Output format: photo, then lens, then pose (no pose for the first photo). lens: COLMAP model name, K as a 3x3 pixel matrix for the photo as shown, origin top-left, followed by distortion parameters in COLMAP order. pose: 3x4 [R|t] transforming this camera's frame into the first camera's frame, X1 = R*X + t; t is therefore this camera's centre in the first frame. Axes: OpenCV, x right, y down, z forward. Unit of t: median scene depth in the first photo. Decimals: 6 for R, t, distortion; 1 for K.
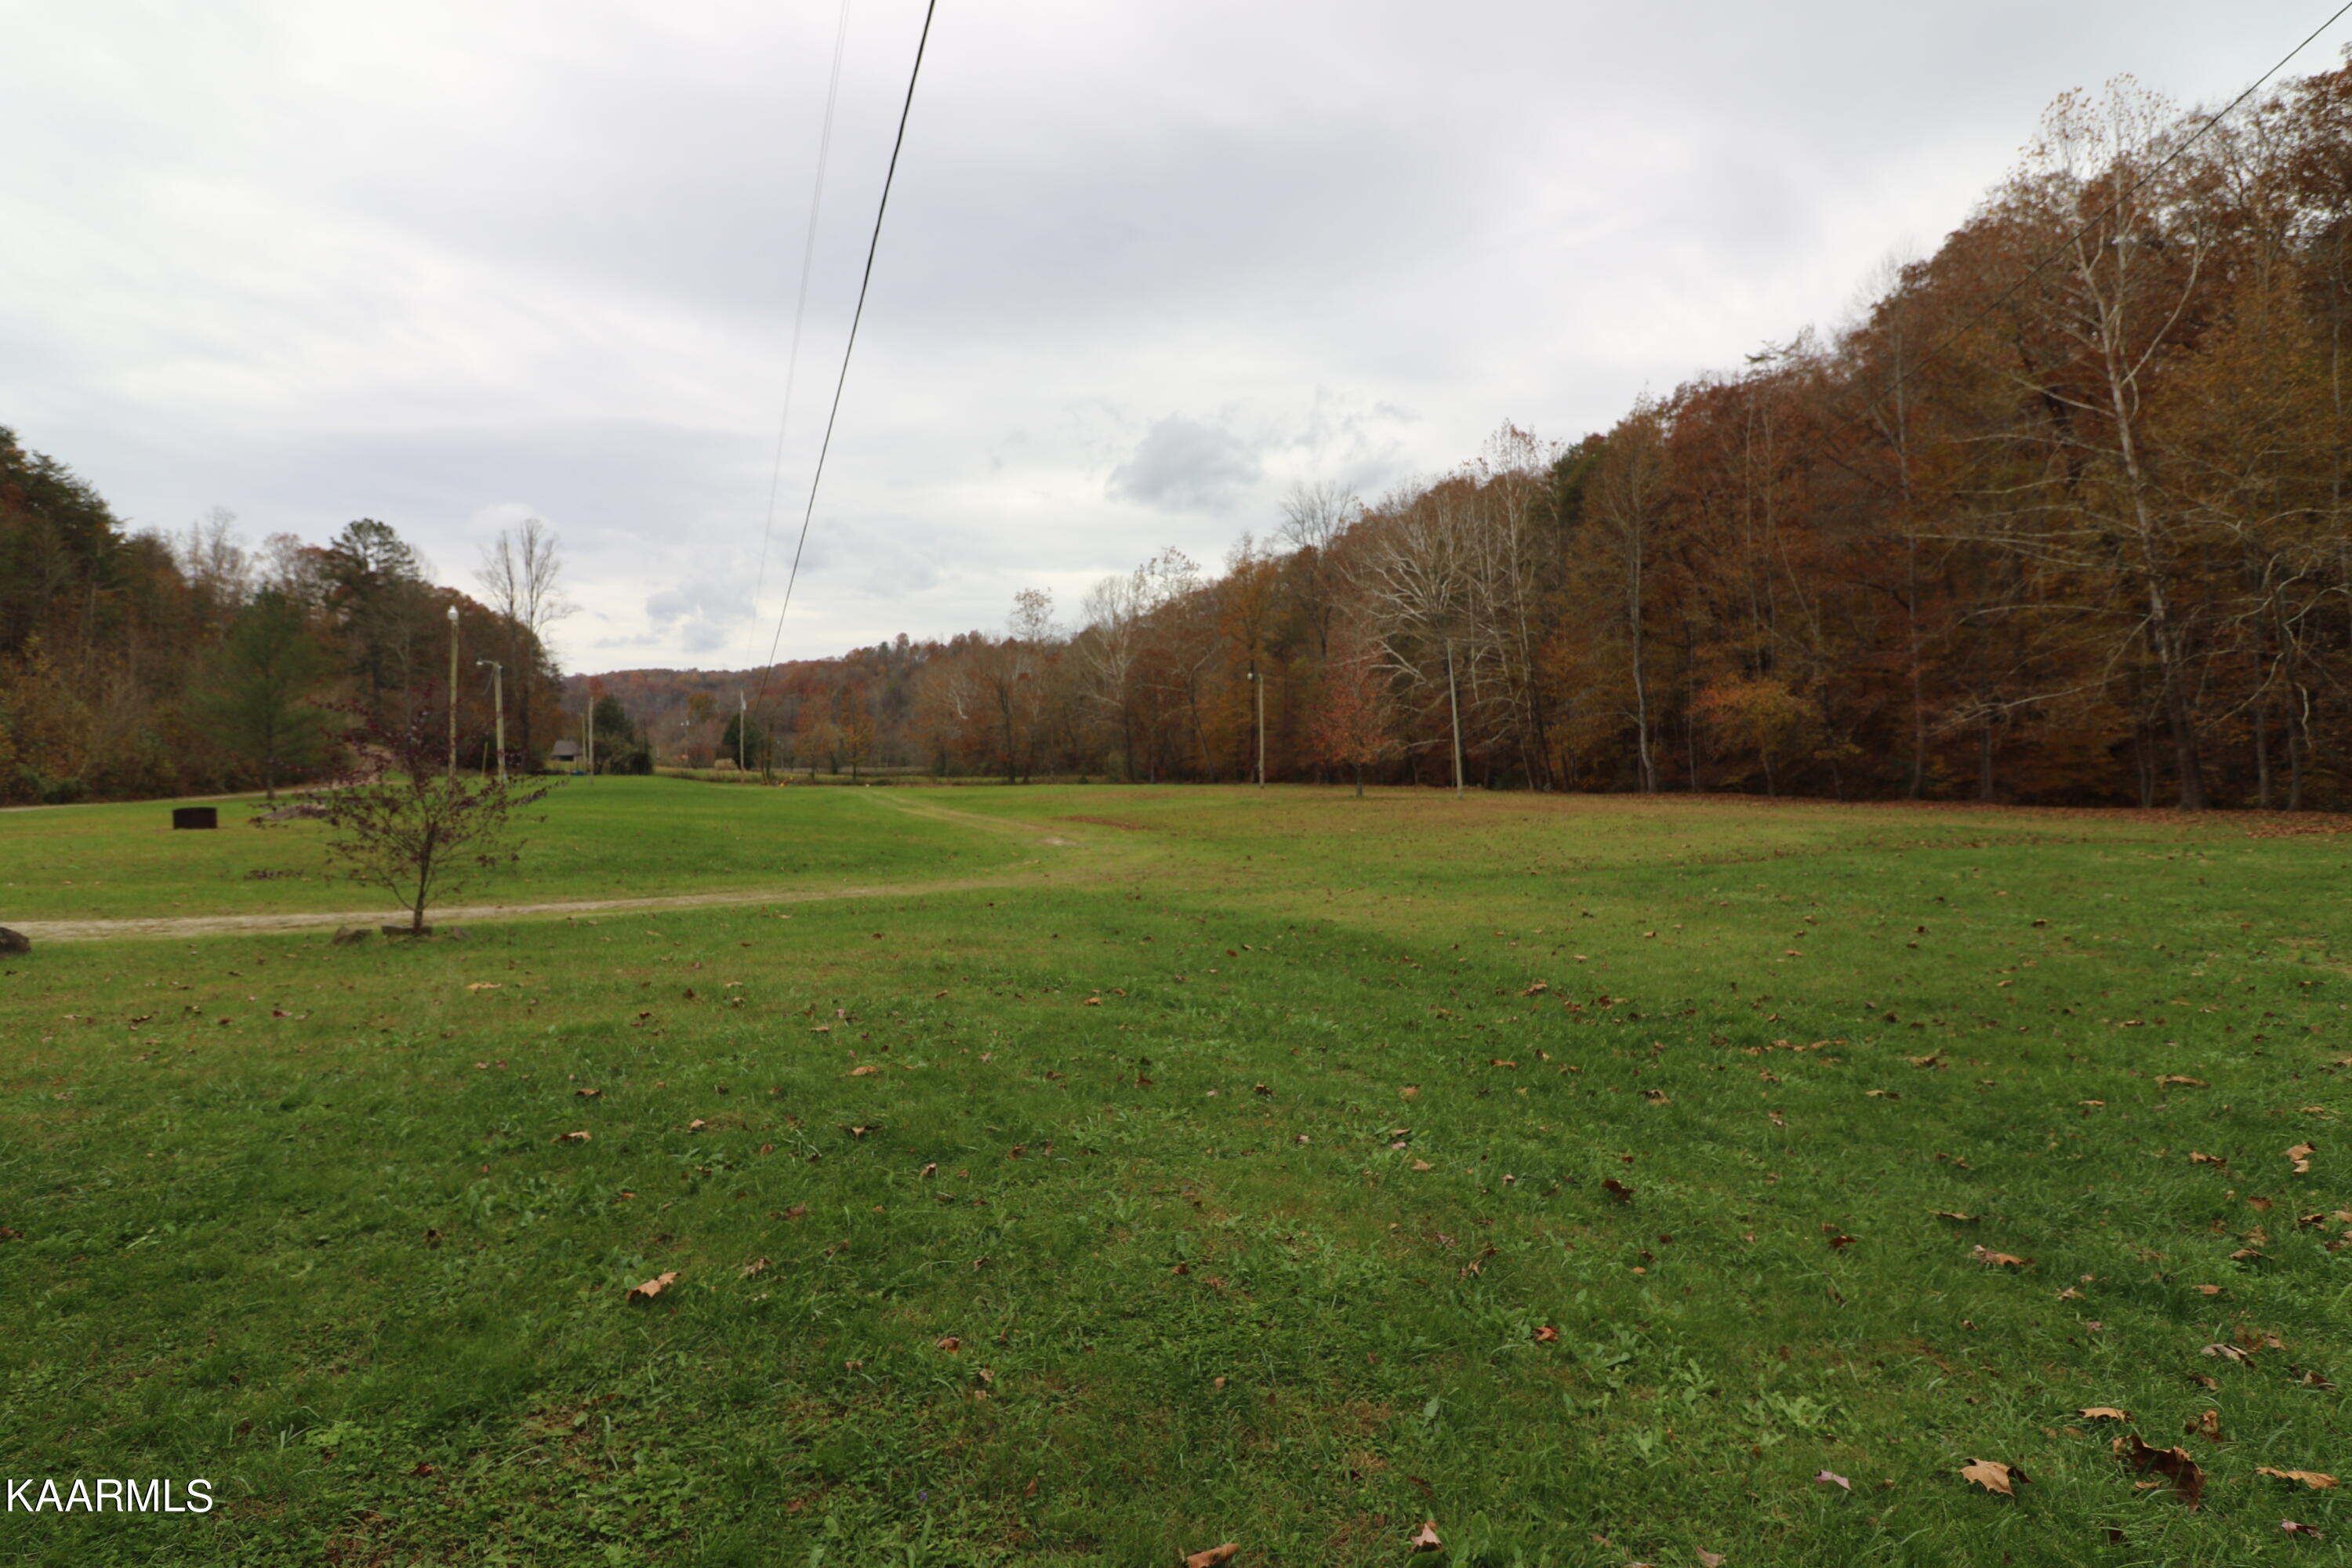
lens RADIAL K [[1150.8, 0, 1177.5], [0, 1150.8, 780.7], [0, 0, 1]] dist [-0.002710, -0.000156]
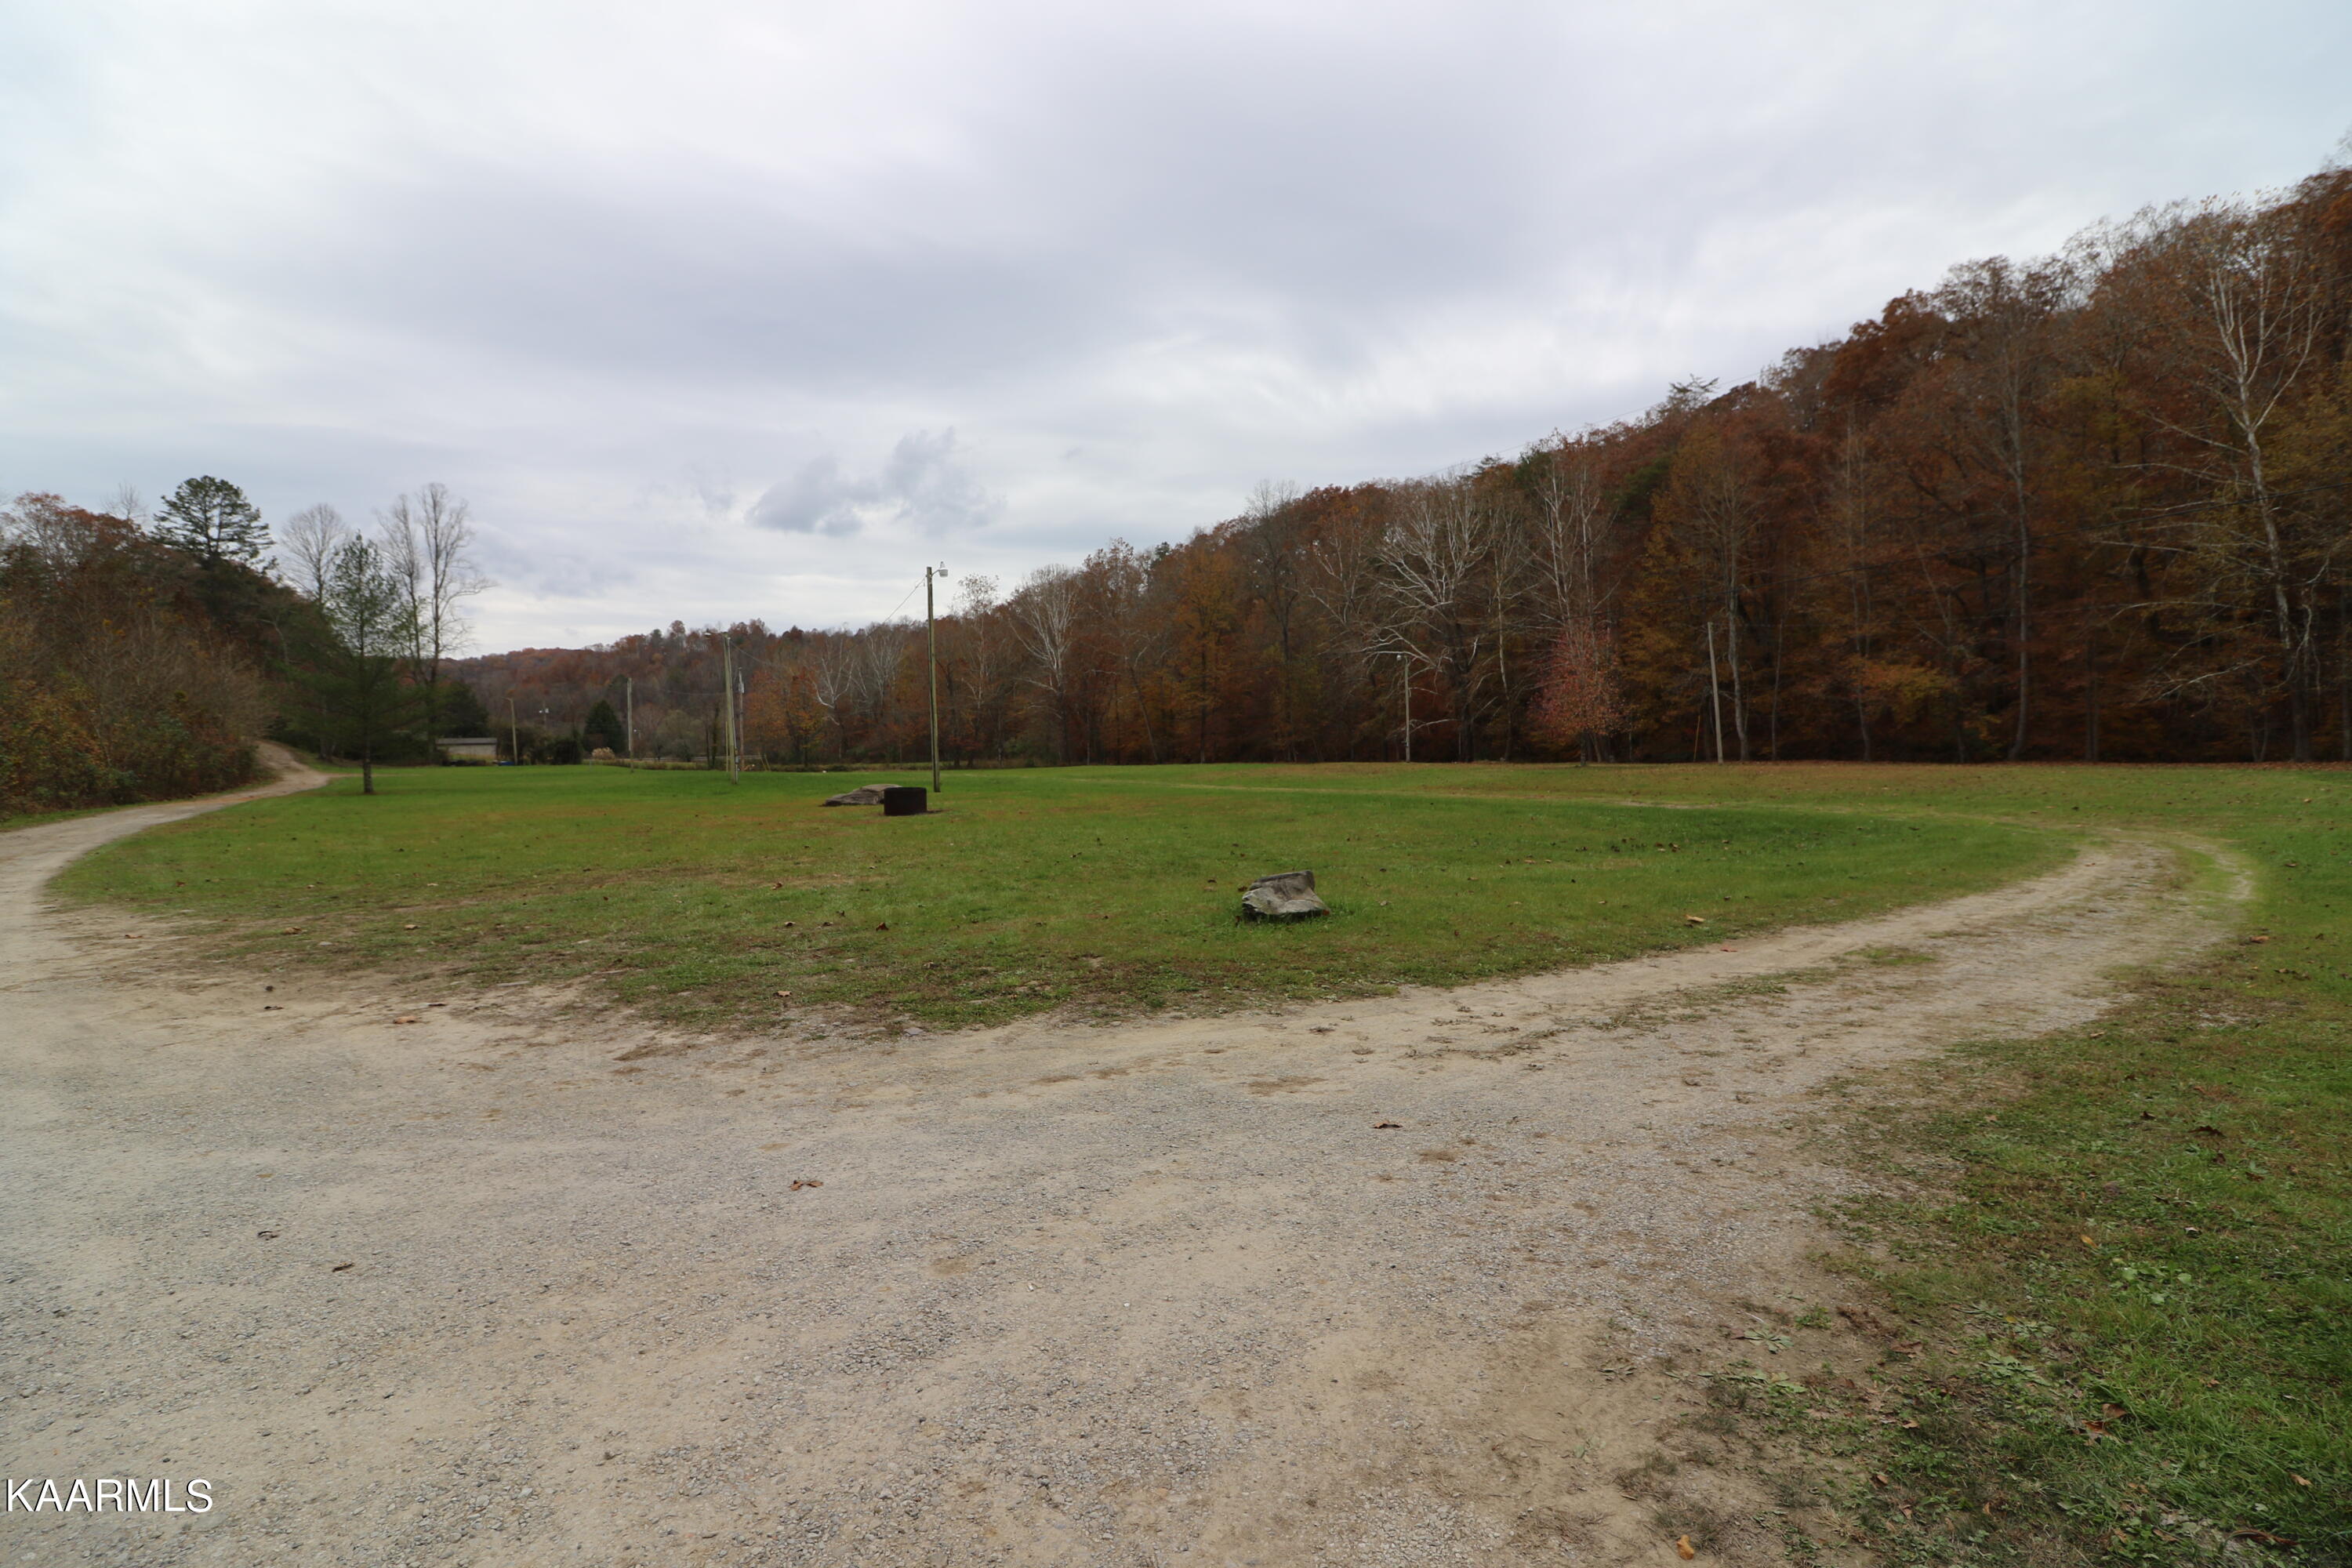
lens RADIAL K [[1070.6, 0, 1171.8], [0, 1070.6, 775.0], [0, 0, 1]] dist [-0.011577, -0.006207]
pose [[0.971011, -0.018387, 0.238327, -0.207318], [0.016285, 0.999809, 0.010786, 0.002078], [-0.238479, -0.006592, 0.971125, 0.051522]]
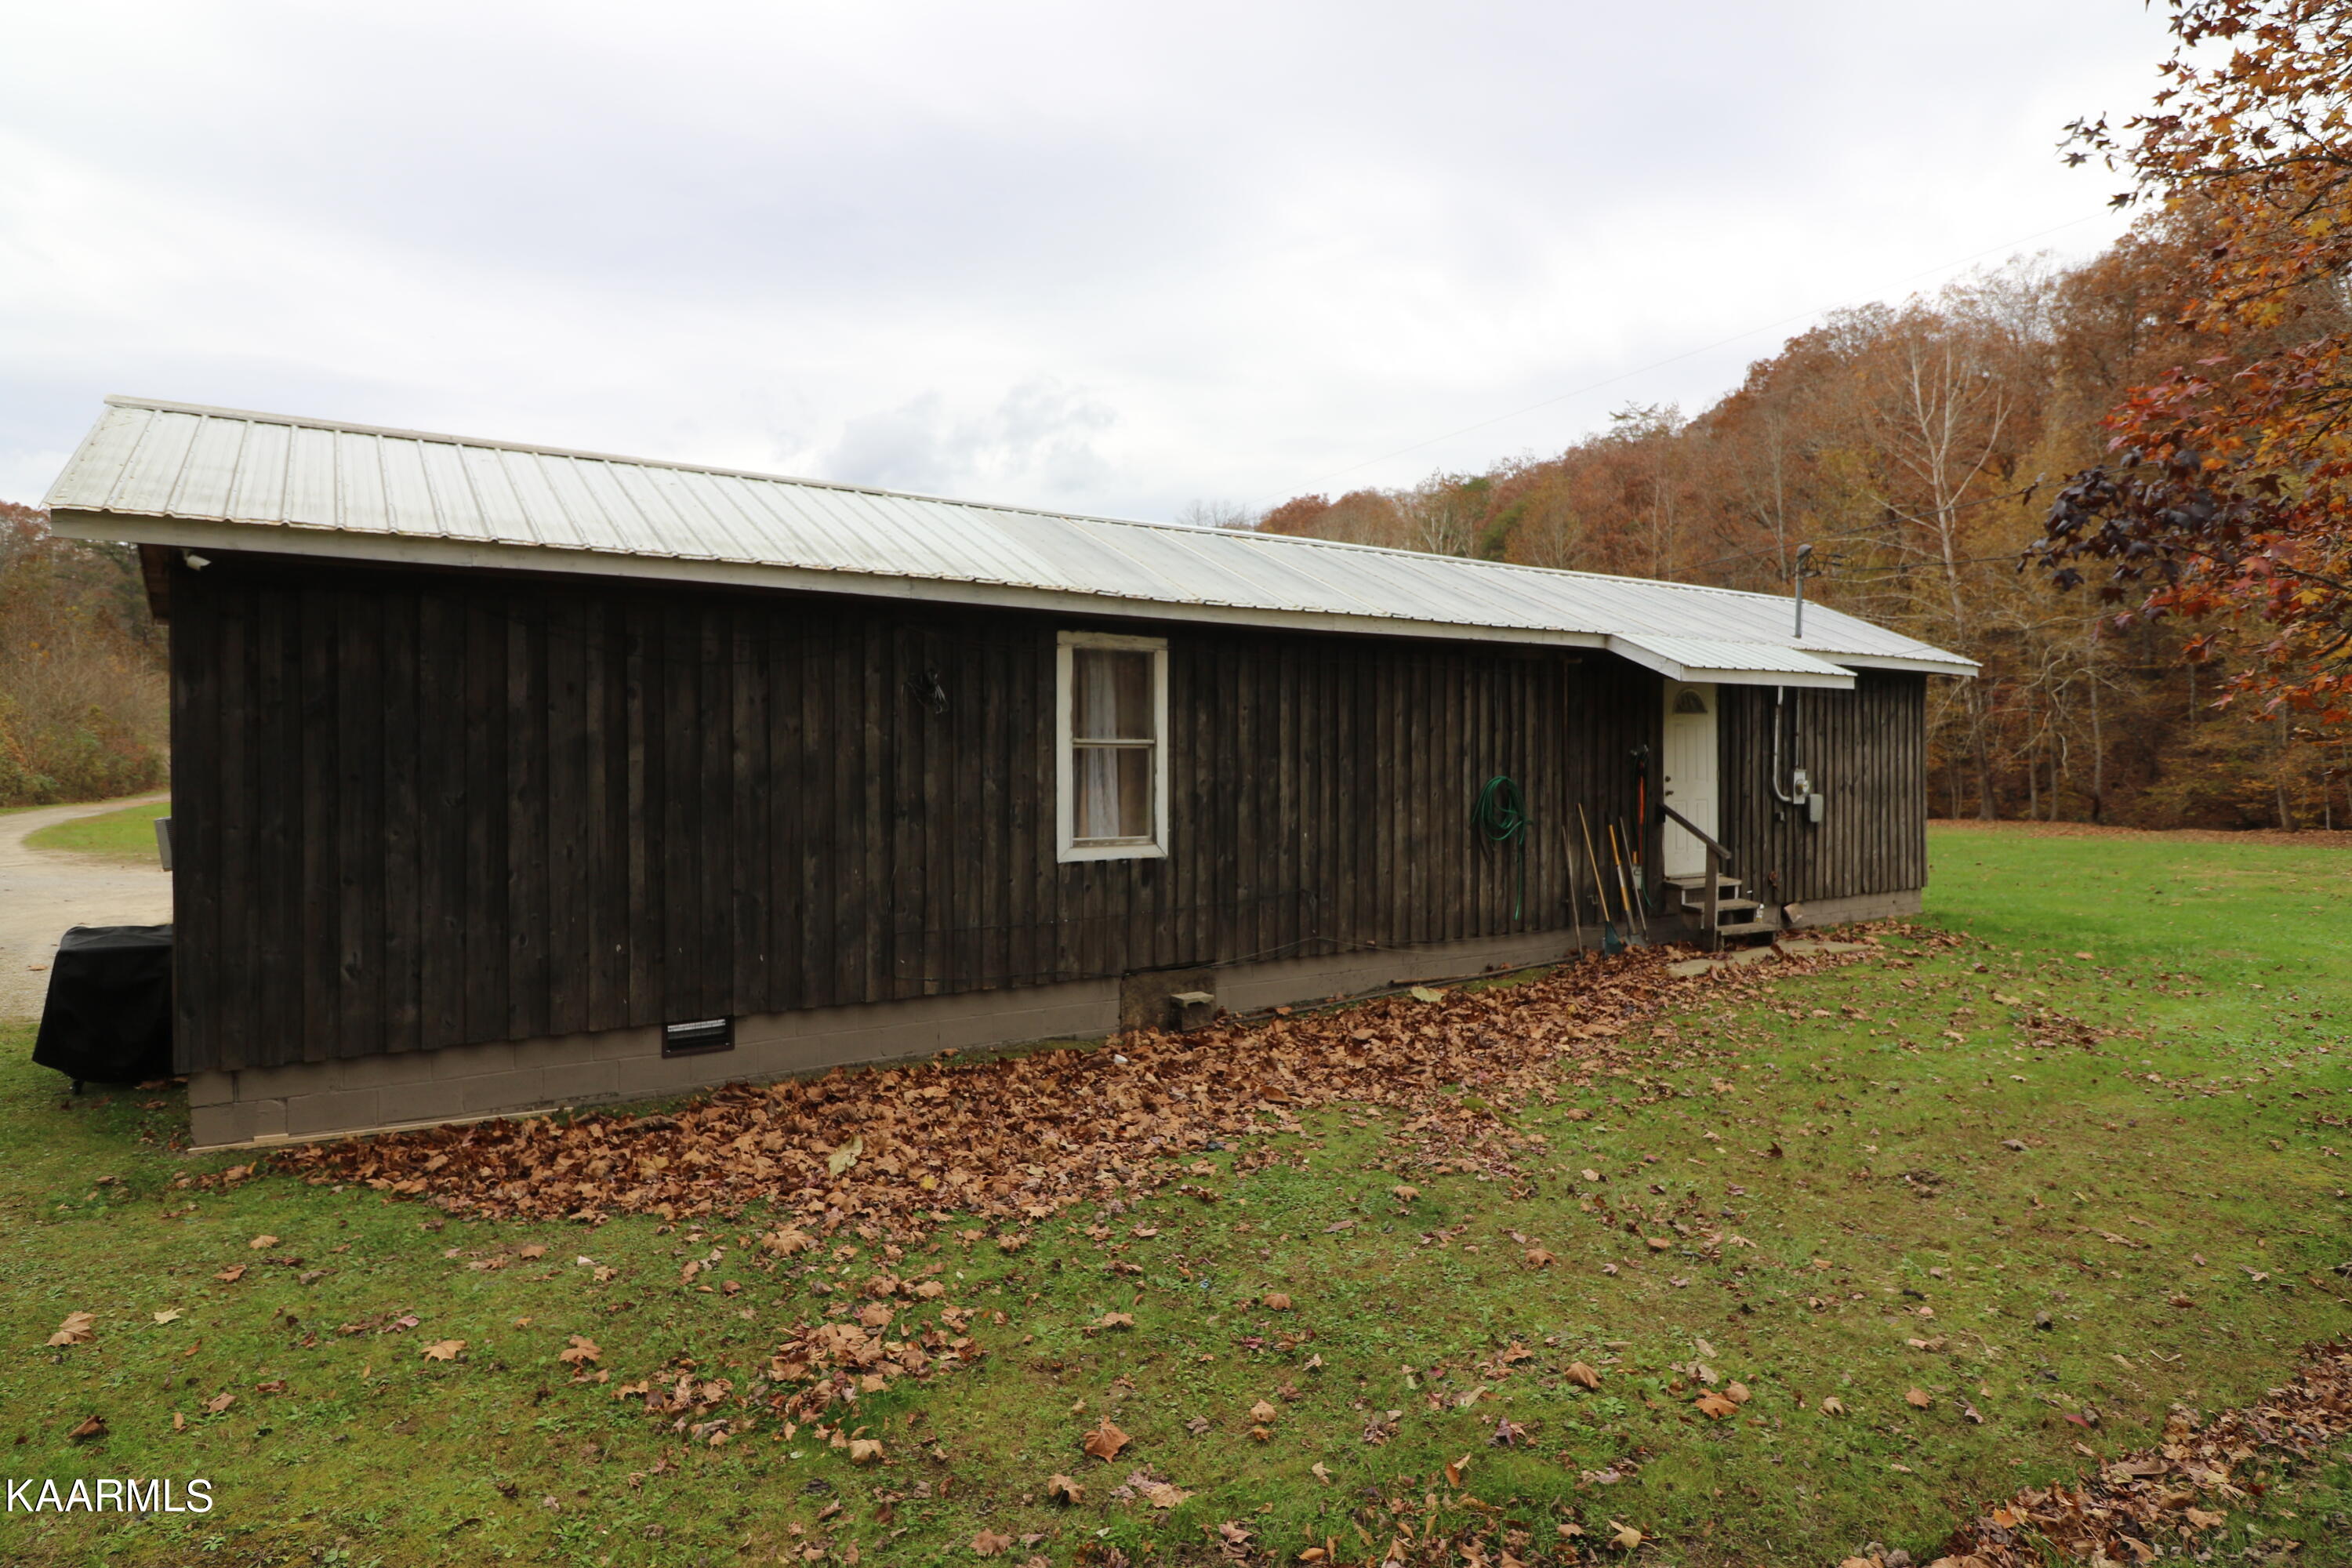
lens RADIAL K [[1273.5, 0, 1178.0], [0, 1273.5, 786.0], [0, 0, 1]] dist [-0.004097, -0.000590]
pose [[0.981169, 0.010535, 0.192865, -0.120601], [-0.010101, 0.999944, -0.003233, -0.000434], [-0.192888, 0.001224, 0.981220, -0.102709]]
